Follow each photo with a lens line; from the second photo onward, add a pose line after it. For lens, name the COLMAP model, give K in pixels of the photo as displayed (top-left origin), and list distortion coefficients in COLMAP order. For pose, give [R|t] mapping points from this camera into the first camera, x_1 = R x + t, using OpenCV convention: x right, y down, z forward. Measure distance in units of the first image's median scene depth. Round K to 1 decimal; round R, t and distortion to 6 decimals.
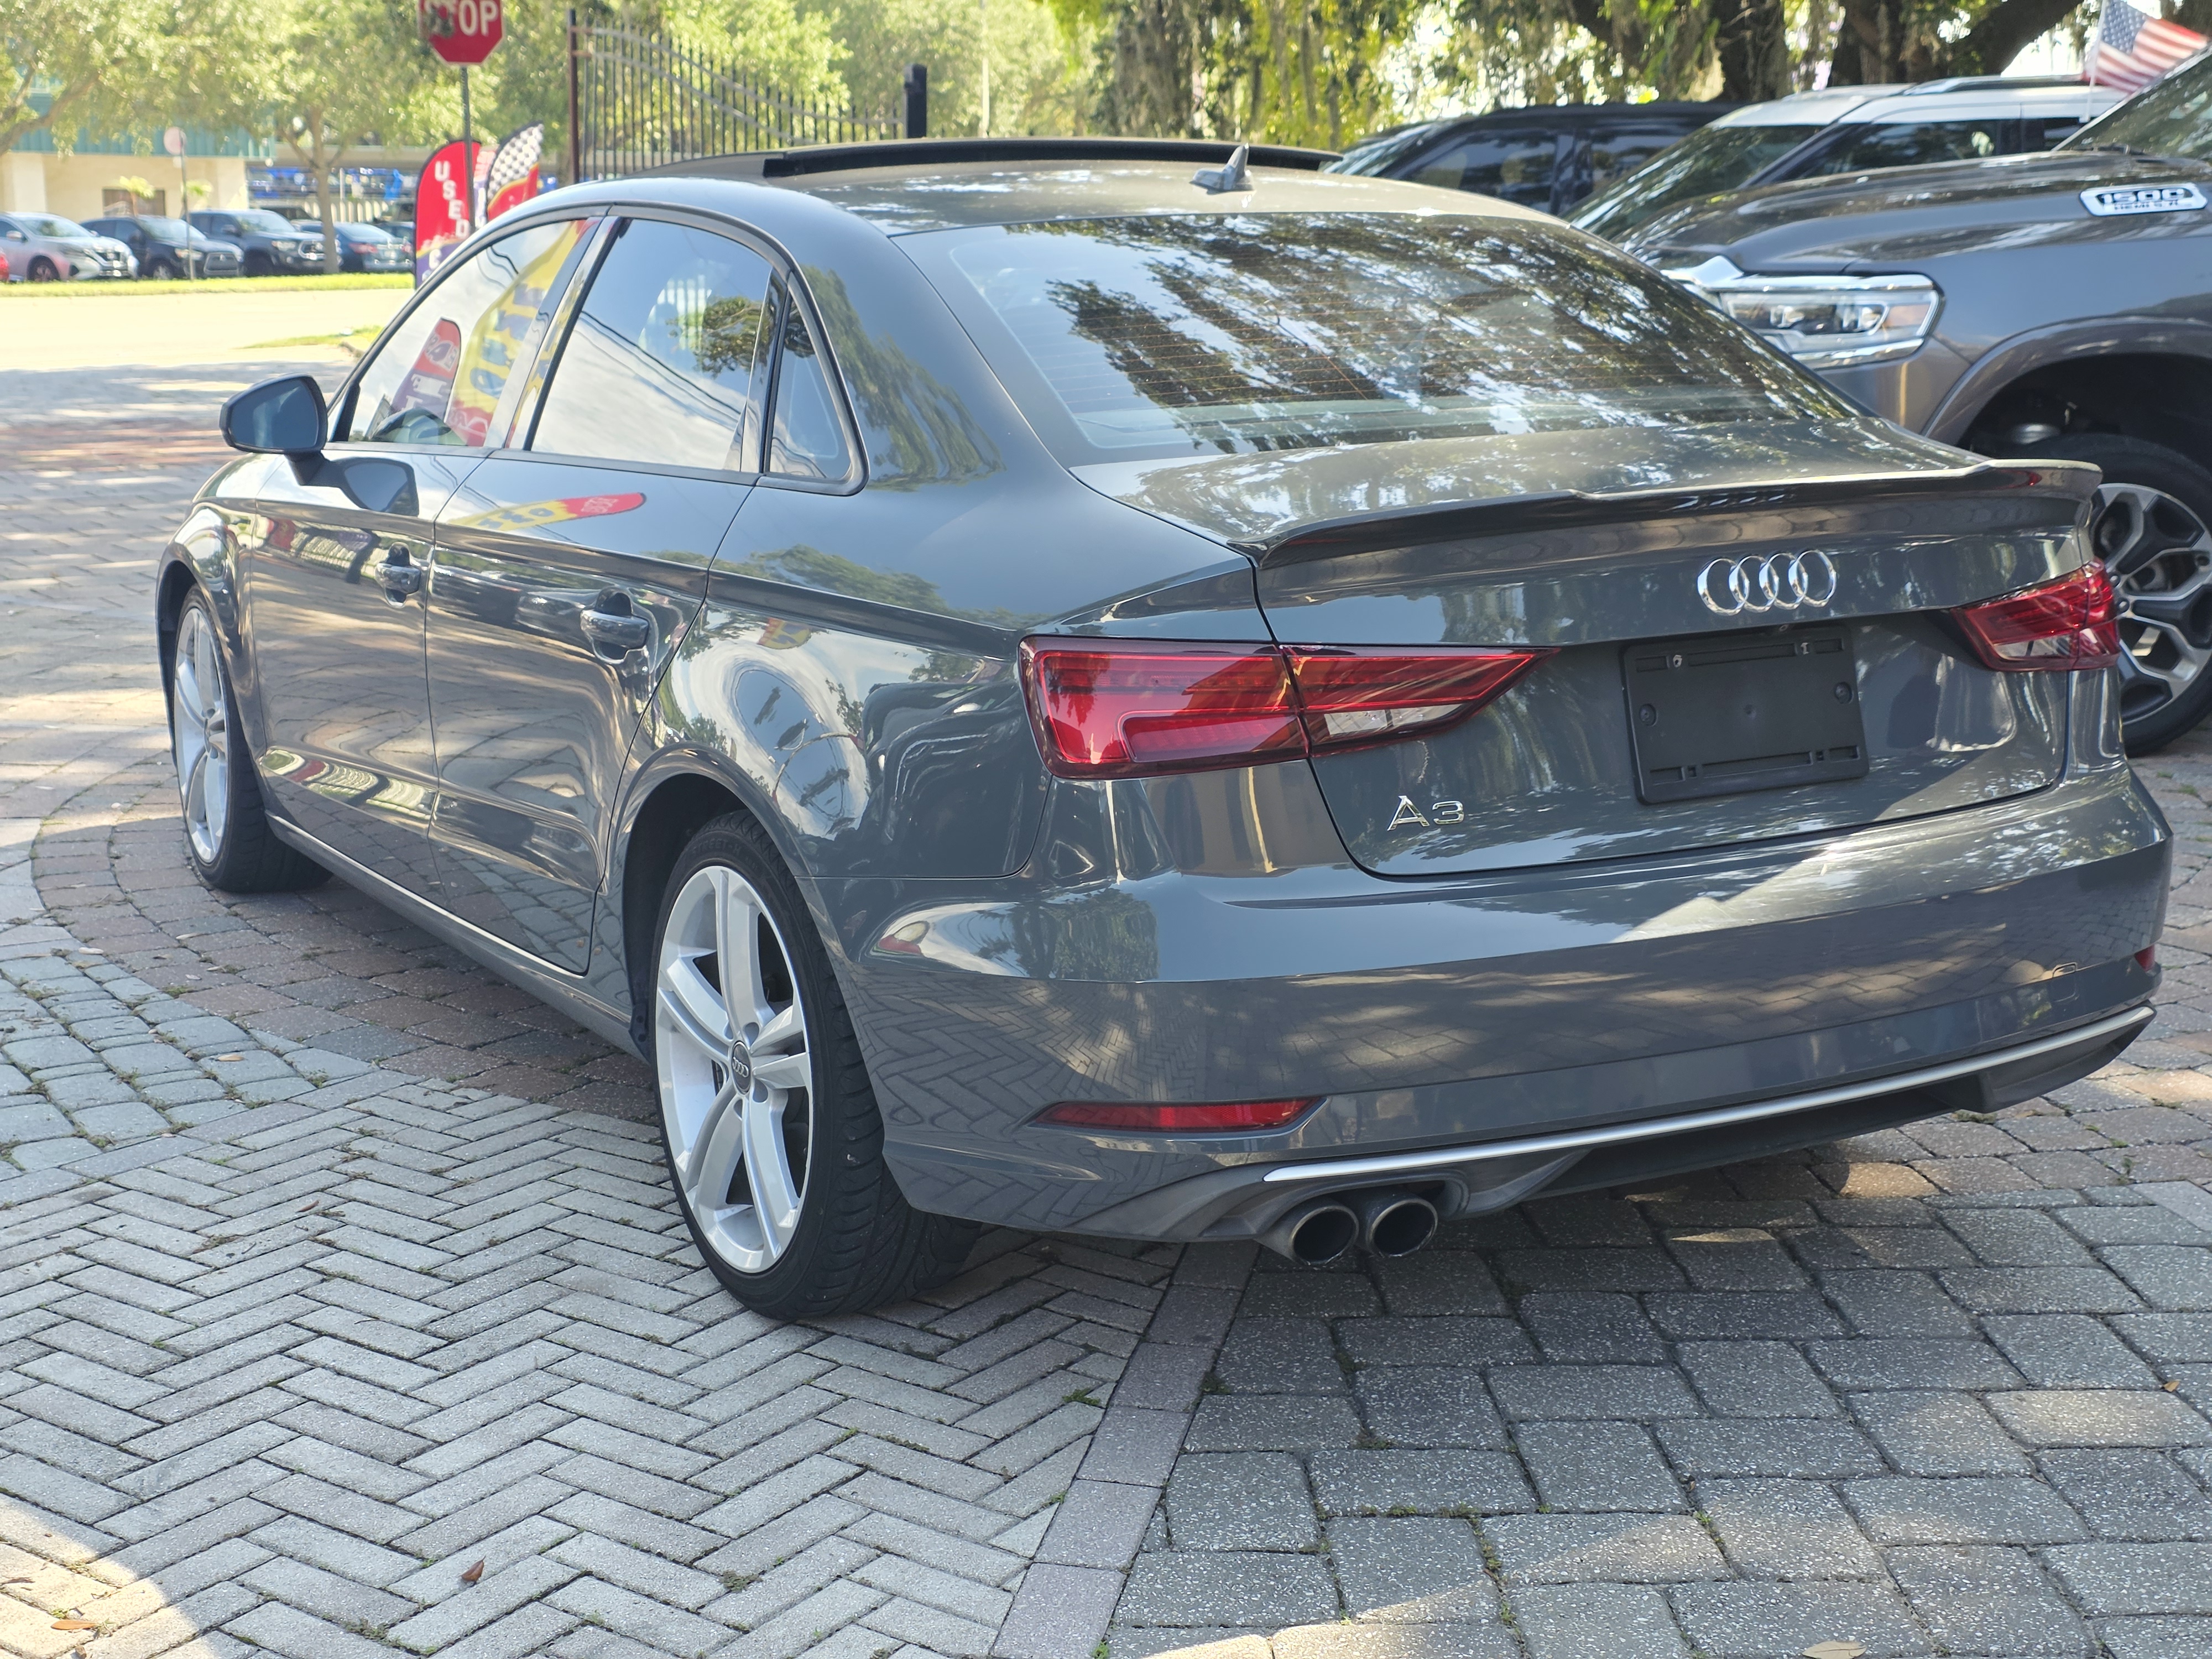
lens RADIAL K [[2934.9, 0, 1106.0], [0, 2934.9, 829.5], [0, 0, 1]] dist [0.188864, -0.521803]
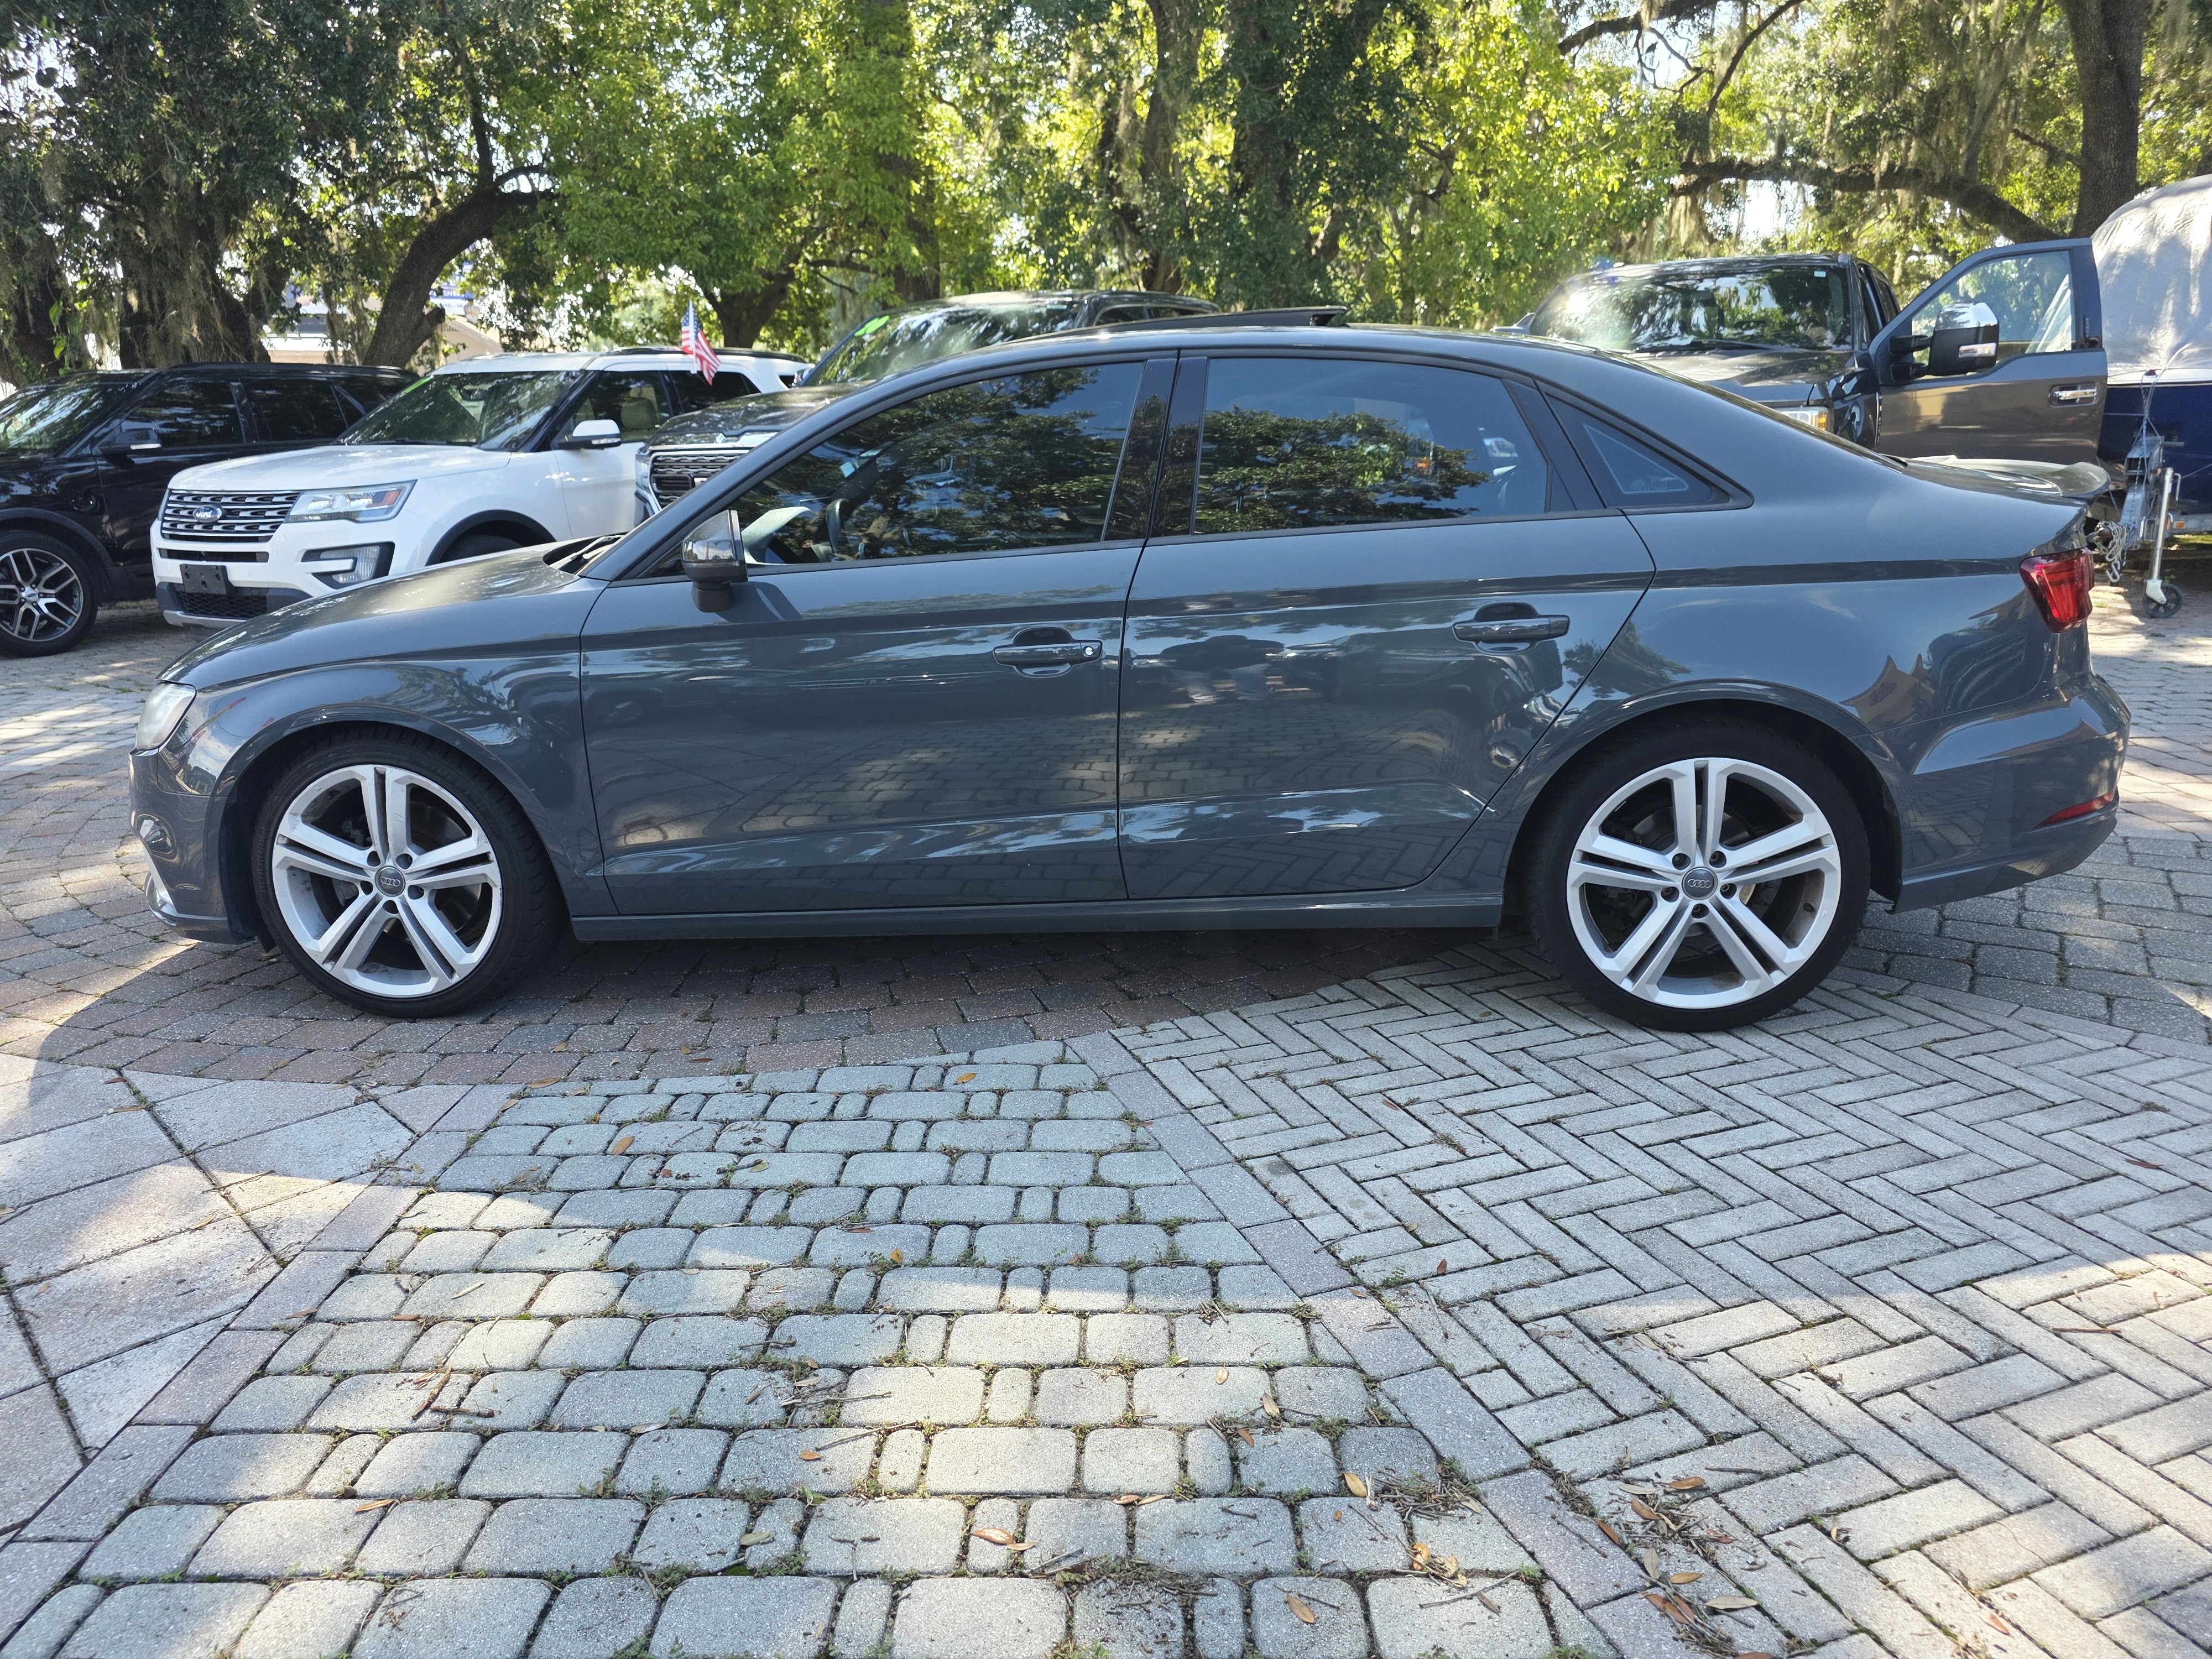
lens RADIAL K [[1481.8, 0, 1106.0], [0, 1481.8, 829.5], [0, 0, 1]] dist [0.042603, -0.028255]
pose [[0.542518, -0.211137, 0.813077, -0.915847], [0.181991, 0.974453, 0.131611, -0.104253], [-0.820093, 0.076571, 0.567084, 0.805416]]
